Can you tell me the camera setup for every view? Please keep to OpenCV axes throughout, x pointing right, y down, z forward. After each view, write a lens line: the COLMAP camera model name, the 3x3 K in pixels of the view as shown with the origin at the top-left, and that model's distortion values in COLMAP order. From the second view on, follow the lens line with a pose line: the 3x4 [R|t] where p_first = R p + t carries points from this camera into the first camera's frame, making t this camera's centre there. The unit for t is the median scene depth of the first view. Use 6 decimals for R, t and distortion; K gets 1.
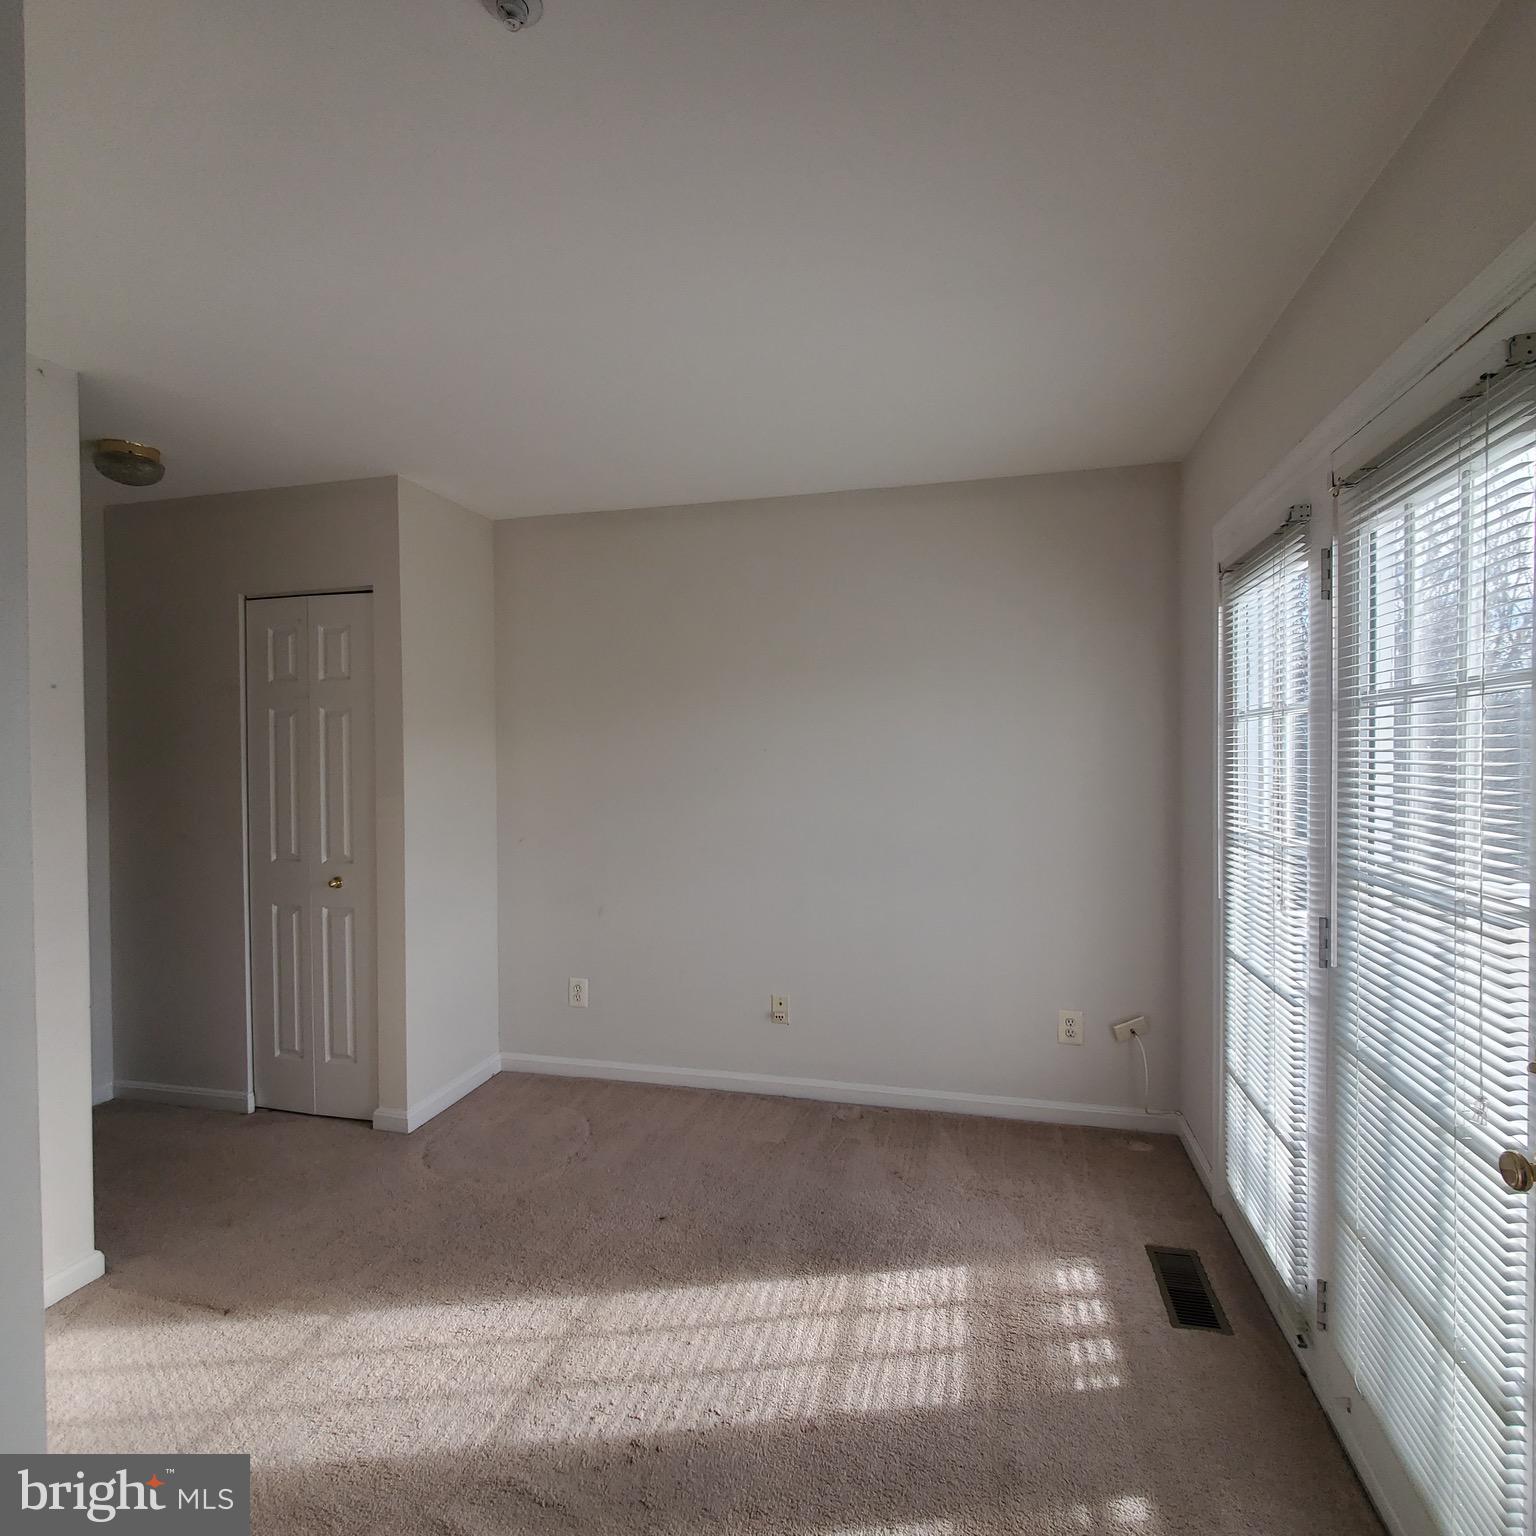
lens RADIAL K [[815.0, 0, 782.0], [0, 815.0, 767.2], [0, 0, 1]] dist [-0.000988, 0.001447]
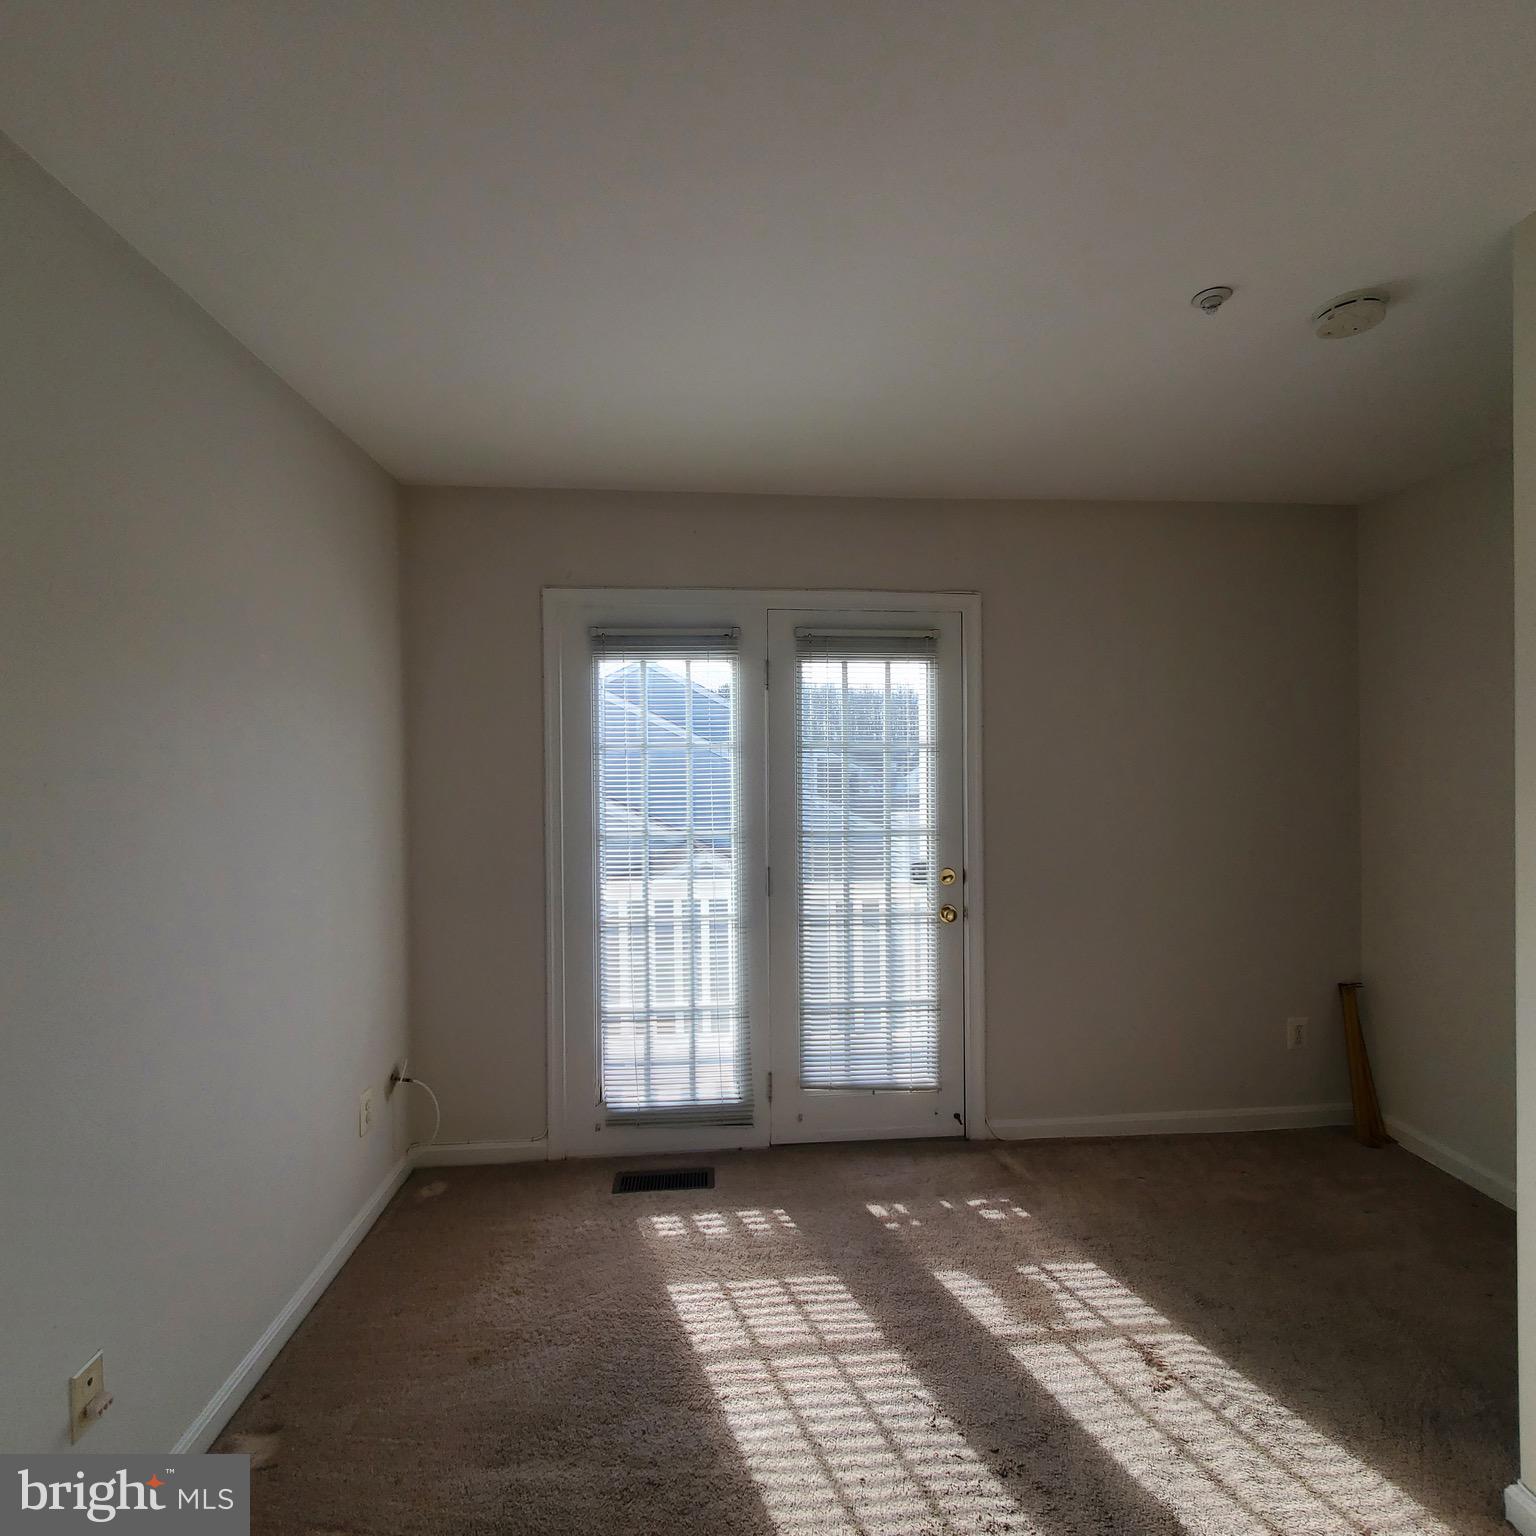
lens RADIAL K [[815.0, 0, 782.0], [0, 815.0, 767.2], [0, 0, 1]] dist [-0.000988, 0.001447]
pose [[-0.330012, 0.007595, 0.943946, -0.917571], [0.027064, 0.999633, 0.001418, -0.035279], [-0.943589, 0.026015, -0.330096, 1.382069]]
